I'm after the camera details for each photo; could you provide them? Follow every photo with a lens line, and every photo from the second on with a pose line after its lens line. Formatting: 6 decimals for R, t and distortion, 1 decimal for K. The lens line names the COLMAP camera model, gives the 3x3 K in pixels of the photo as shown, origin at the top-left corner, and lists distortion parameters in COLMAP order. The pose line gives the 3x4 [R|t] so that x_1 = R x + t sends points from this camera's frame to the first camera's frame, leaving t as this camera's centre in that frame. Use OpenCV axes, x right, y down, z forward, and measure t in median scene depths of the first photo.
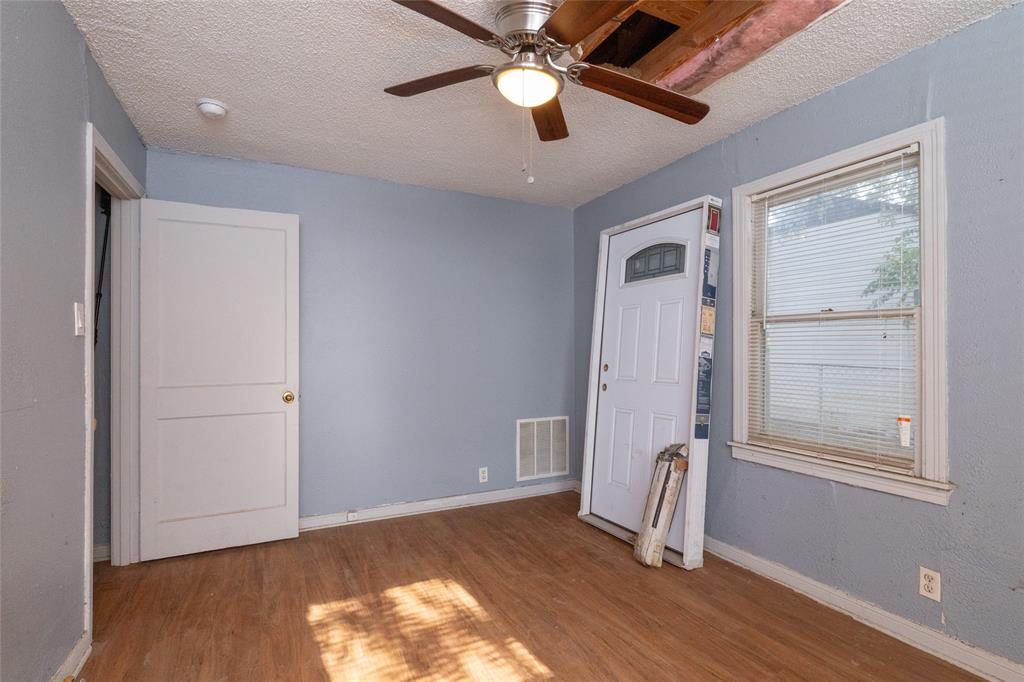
lens RADIAL K [[498.0, 0, 505.0], [0, 498.0, 335.3], [0, 0, 1]] dist [-0.004933, 0.000029]
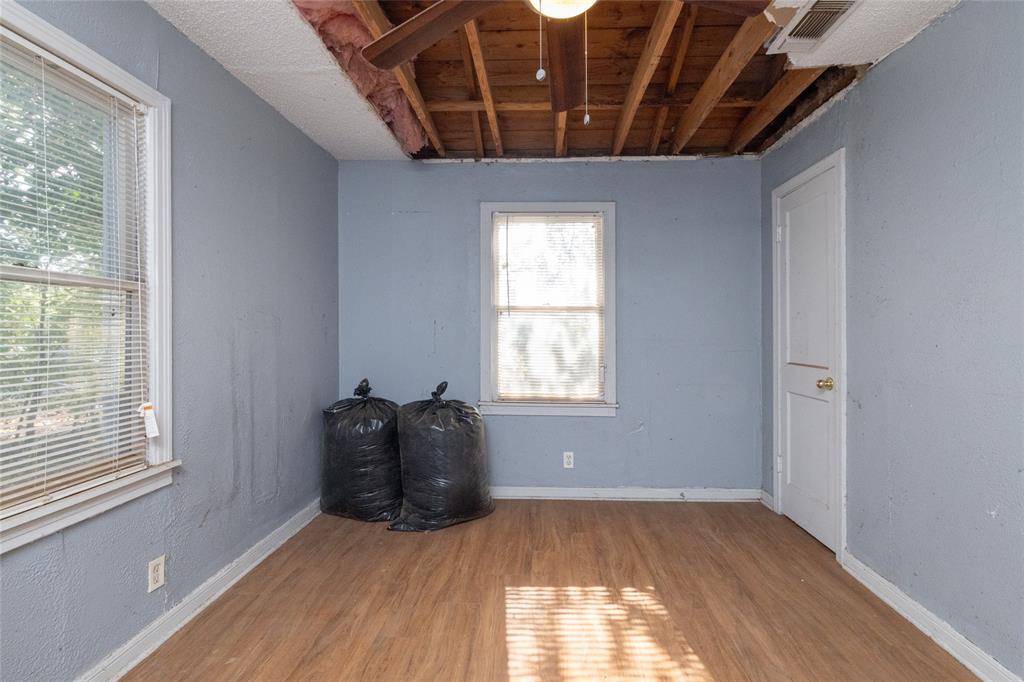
lens RADIAL K [[498.0, 0, 505.0], [0, 498.0, 335.3], [0, 0, 1]] dist [-0.004933, 0.000029]
pose [[-0.866582, -0.005209, 0.499007, -0.152502], [-0.017152, 0.999666, -0.019352, 0.032673], [-0.498739, -0.025329, -0.866382, 1.108198]]
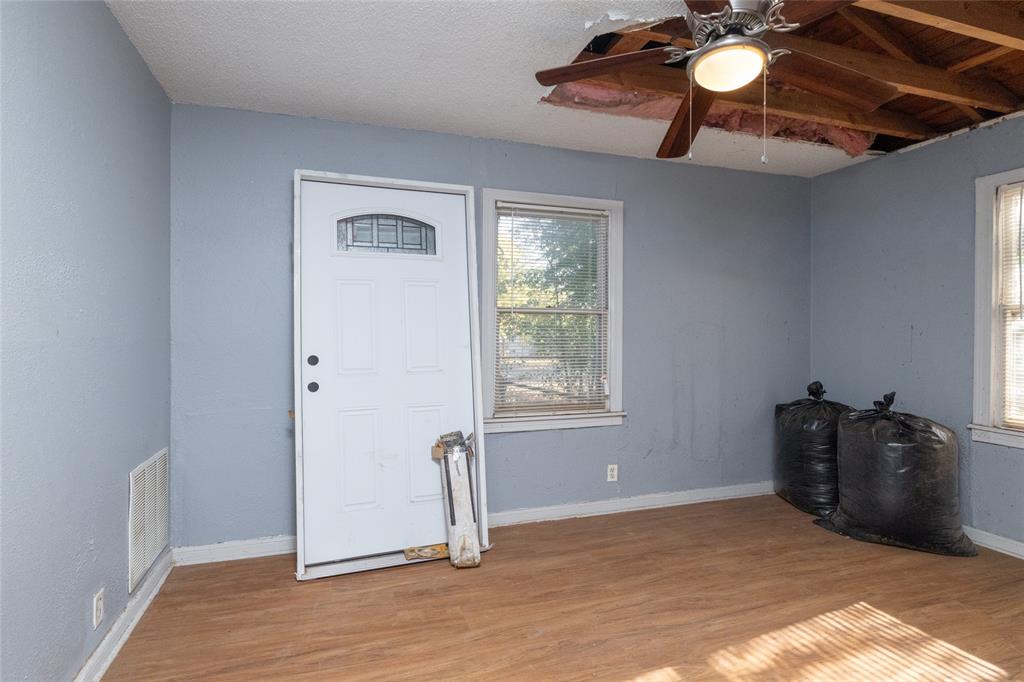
lens RADIAL K [[498.0, 0, 505.0], [0, 498.0, 335.3], [0, 0, 1]] dist [-0.004933, 0.000029]
pose [[0.138482, -0.008833, 0.990326, -0.651830], [-0.033401, 0.999350, 0.013584, 0.011120], [-0.989802, -0.034959, 0.138096, 0.841901]]
